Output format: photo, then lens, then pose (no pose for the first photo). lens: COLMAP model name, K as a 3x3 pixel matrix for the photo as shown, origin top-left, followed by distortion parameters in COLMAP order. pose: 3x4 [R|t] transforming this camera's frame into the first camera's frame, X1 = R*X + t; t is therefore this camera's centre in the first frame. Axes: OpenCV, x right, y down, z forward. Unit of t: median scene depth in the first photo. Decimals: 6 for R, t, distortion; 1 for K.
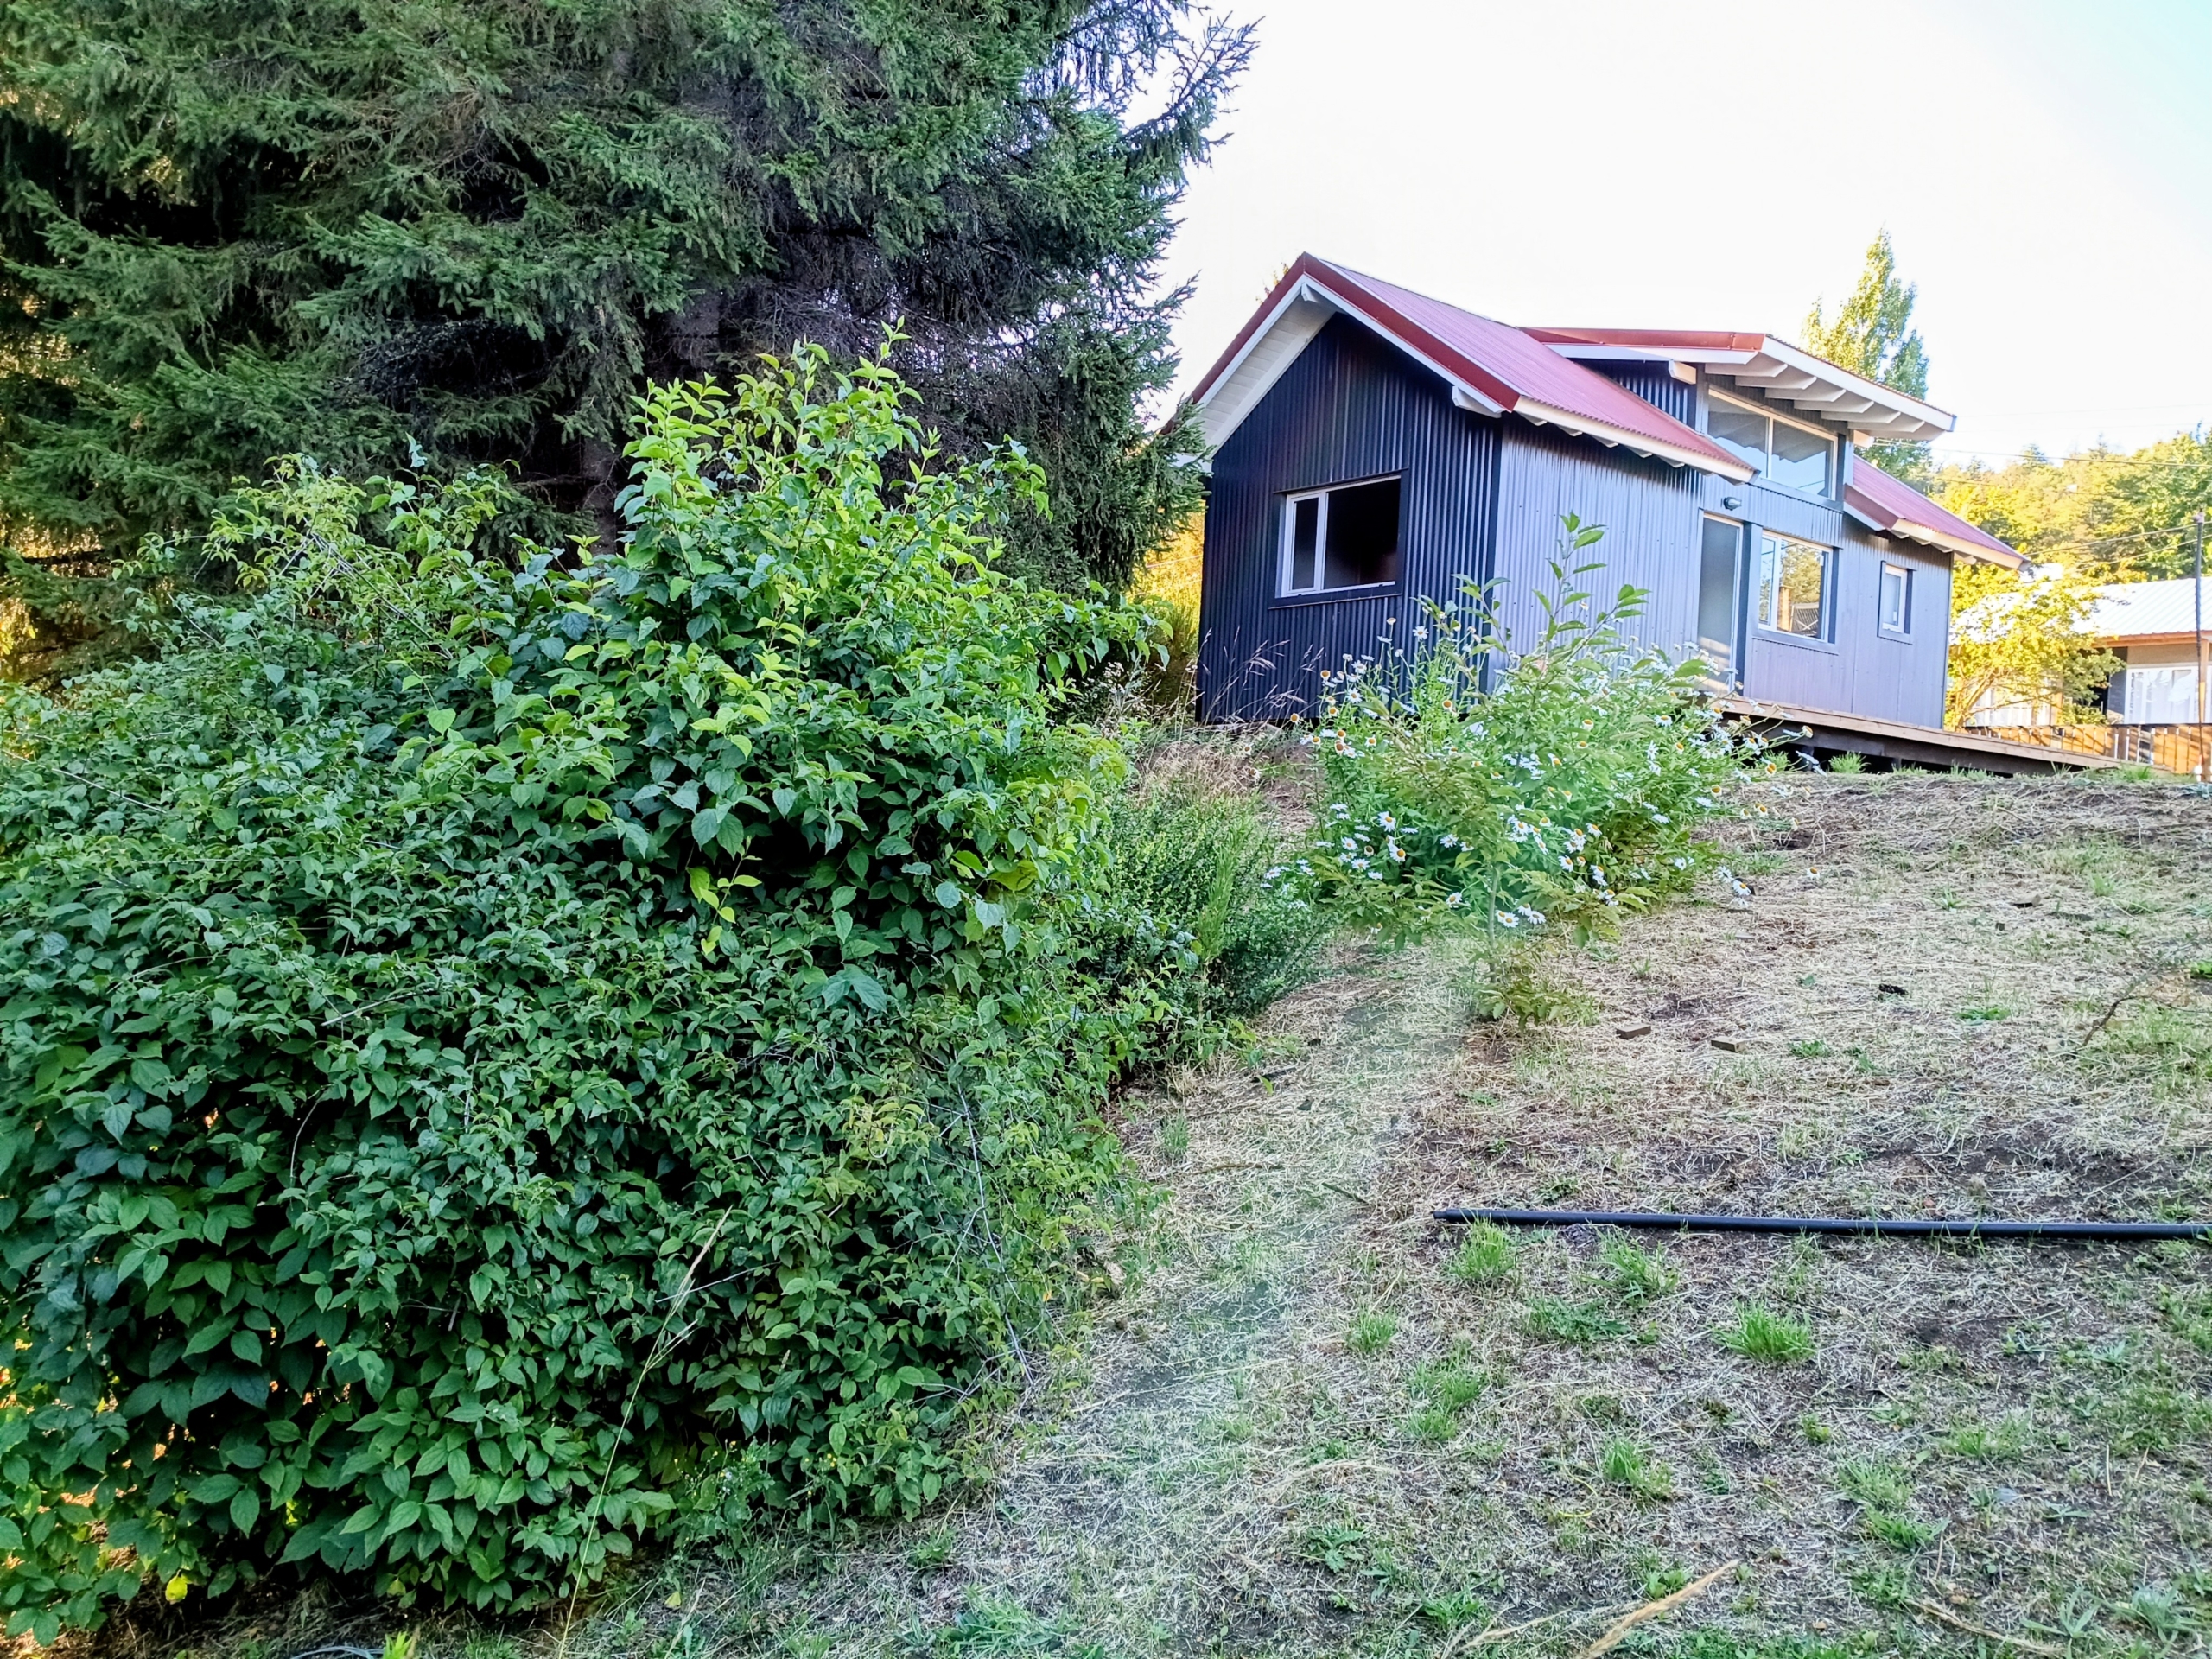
lens RADIAL K [[1707.1, 0, 1103.2], [0, 1707.1, 823.9], [0, 0, 1]] dist [0.030988, -0.067595]
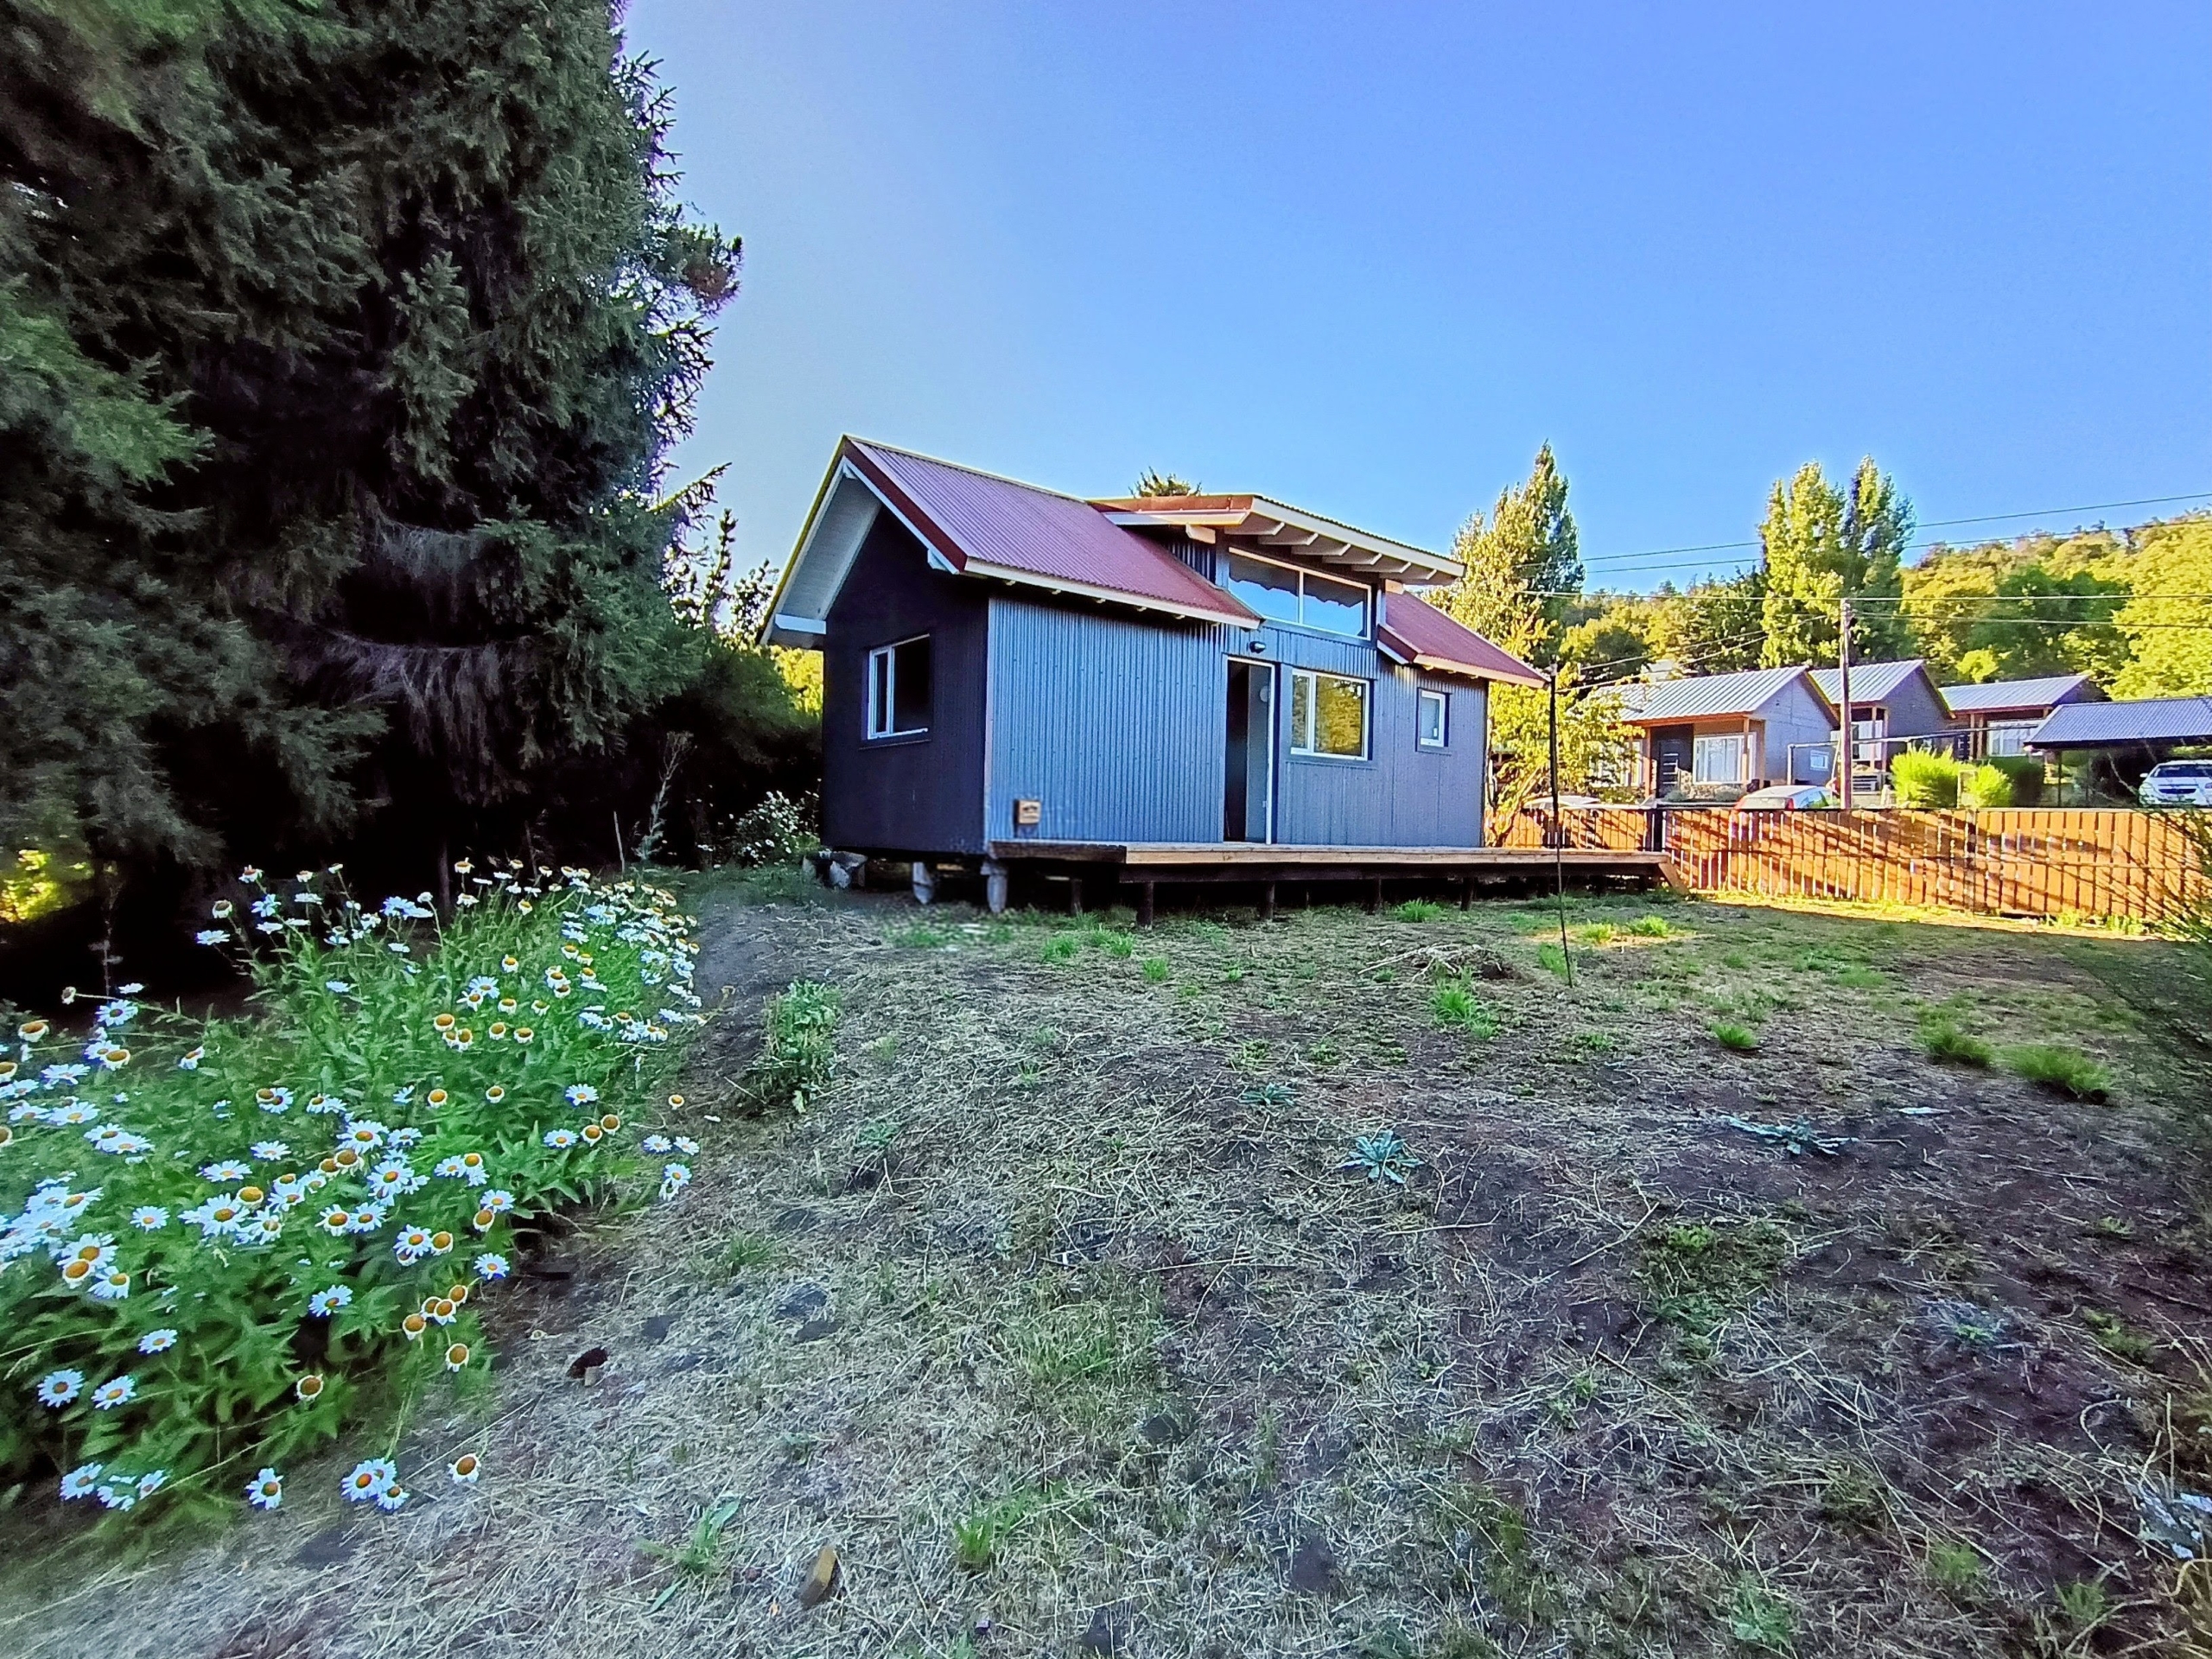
lens RADIAL K [[1044.9, 0, 1093.0], [0, 1044.9, 822.8], [0, 0, 1]] dist [0.001539, -0.000604]
pose [[0.999584, -0.025790, -0.012936, 0.257584], [0.025710, 0.999650, -0.006305, -0.067237], [0.013095, 0.005970, 0.999896, 0.295744]]
